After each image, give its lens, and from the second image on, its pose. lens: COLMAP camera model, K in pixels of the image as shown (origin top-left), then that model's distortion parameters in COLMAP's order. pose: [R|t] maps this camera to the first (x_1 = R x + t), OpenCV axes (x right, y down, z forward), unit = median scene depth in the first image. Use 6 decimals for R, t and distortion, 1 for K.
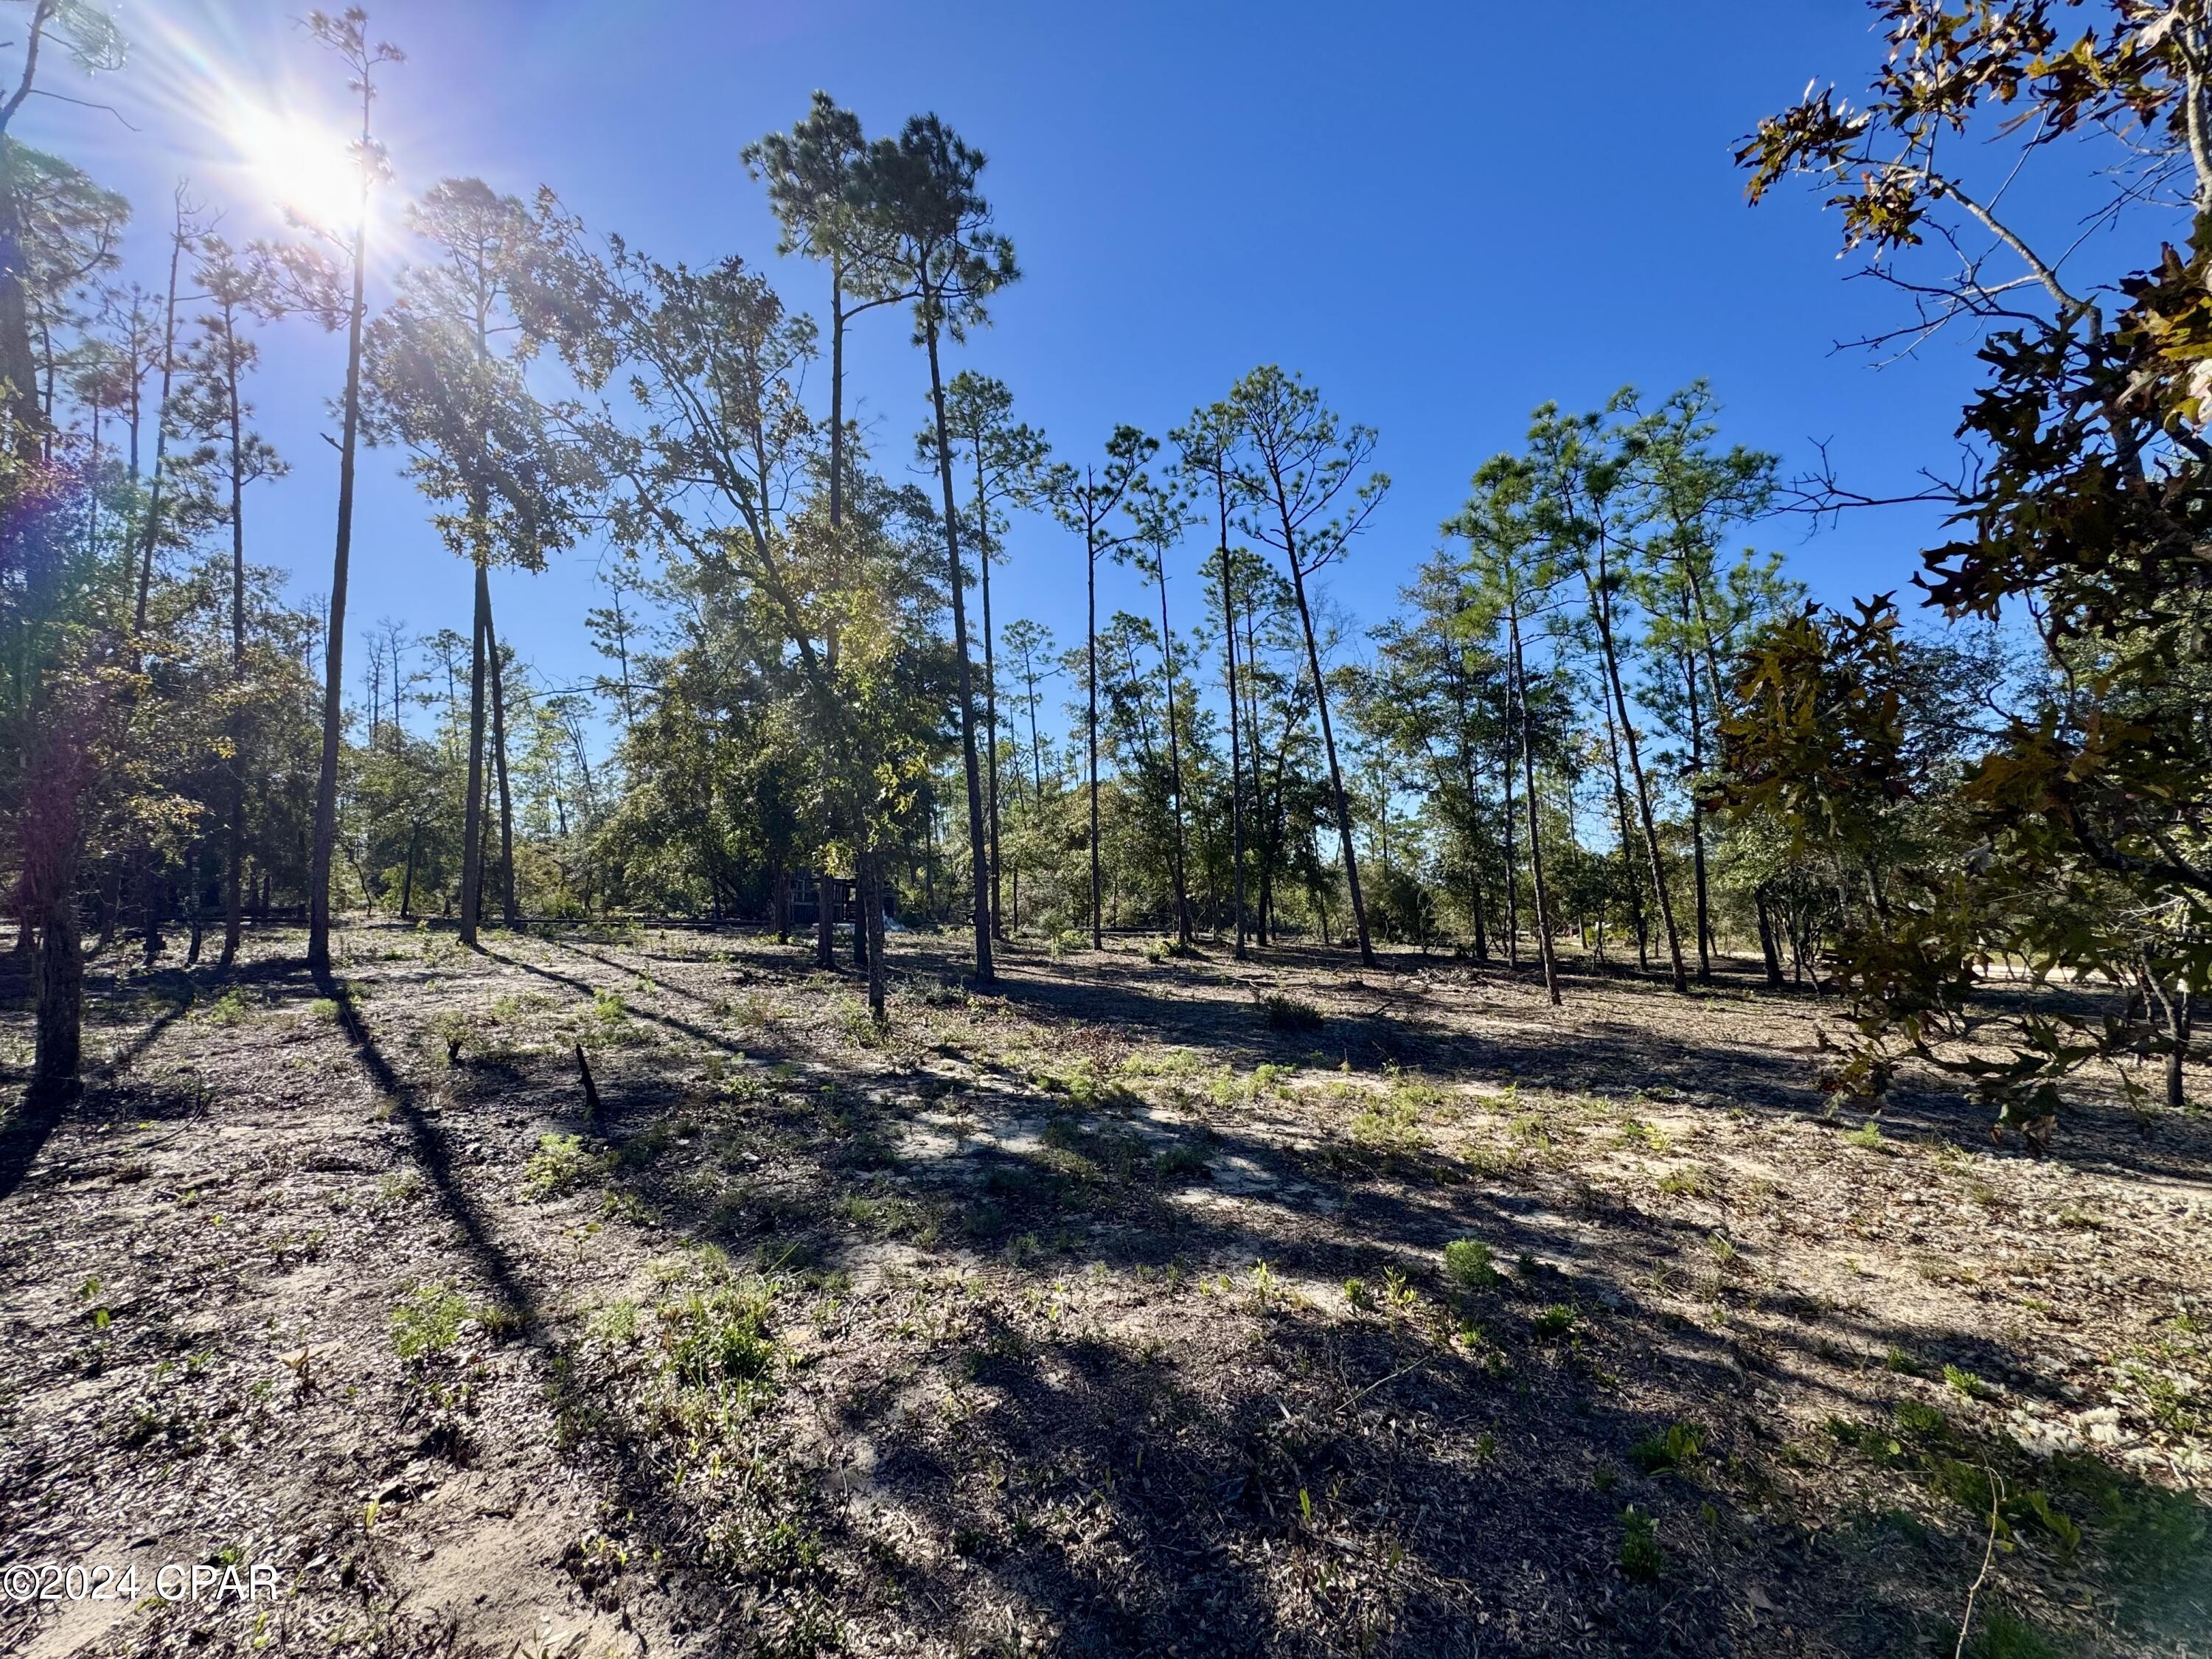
lens RADIAL K [[883.7, 0, 1107.6], [0, 883.7, 831.1], [0, 0, 1]] dist [-0.003292, 0.001011]
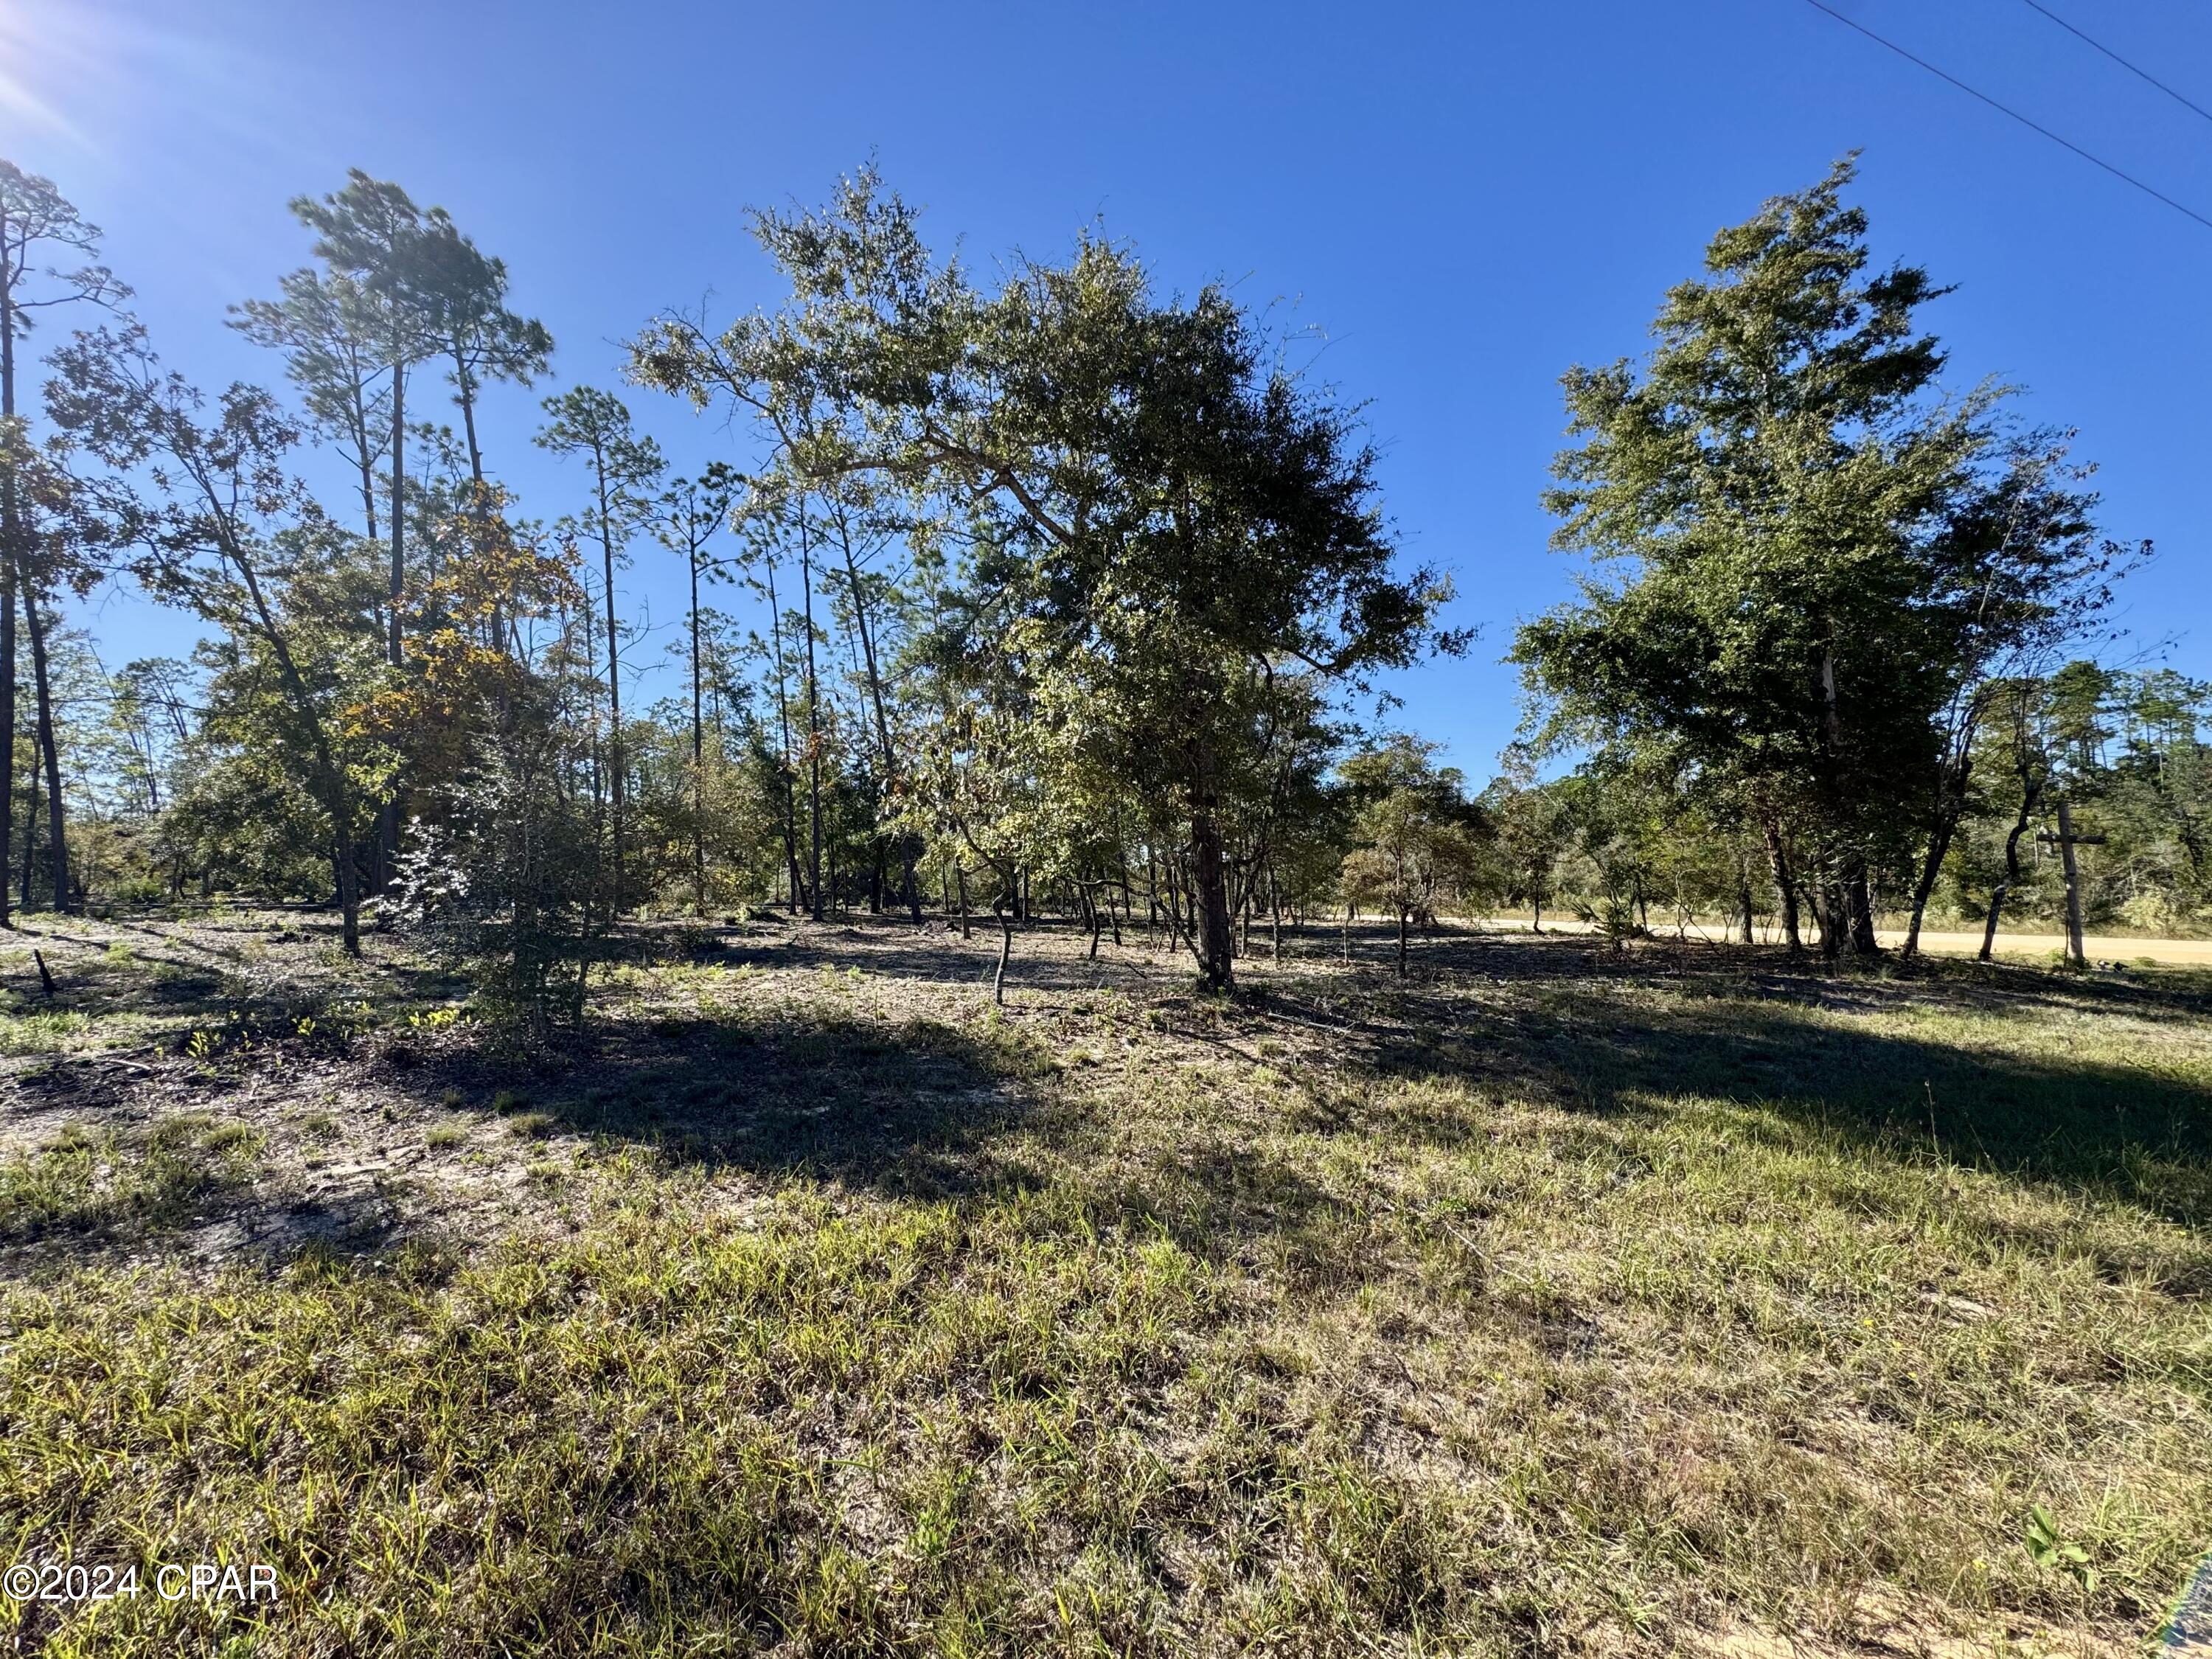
lens RADIAL K [[899.4, 0, 1102.8], [0, 899.4, 850.2], [0, 0, 1]] dist [-0.000123, 0.000469]
pose [[0.968185, 0.000658, 0.250233, 0.202888], [-0.009953, 0.999306, 0.035882, -0.001699], [-0.250036, -0.037231, 0.967521, -0.270653]]
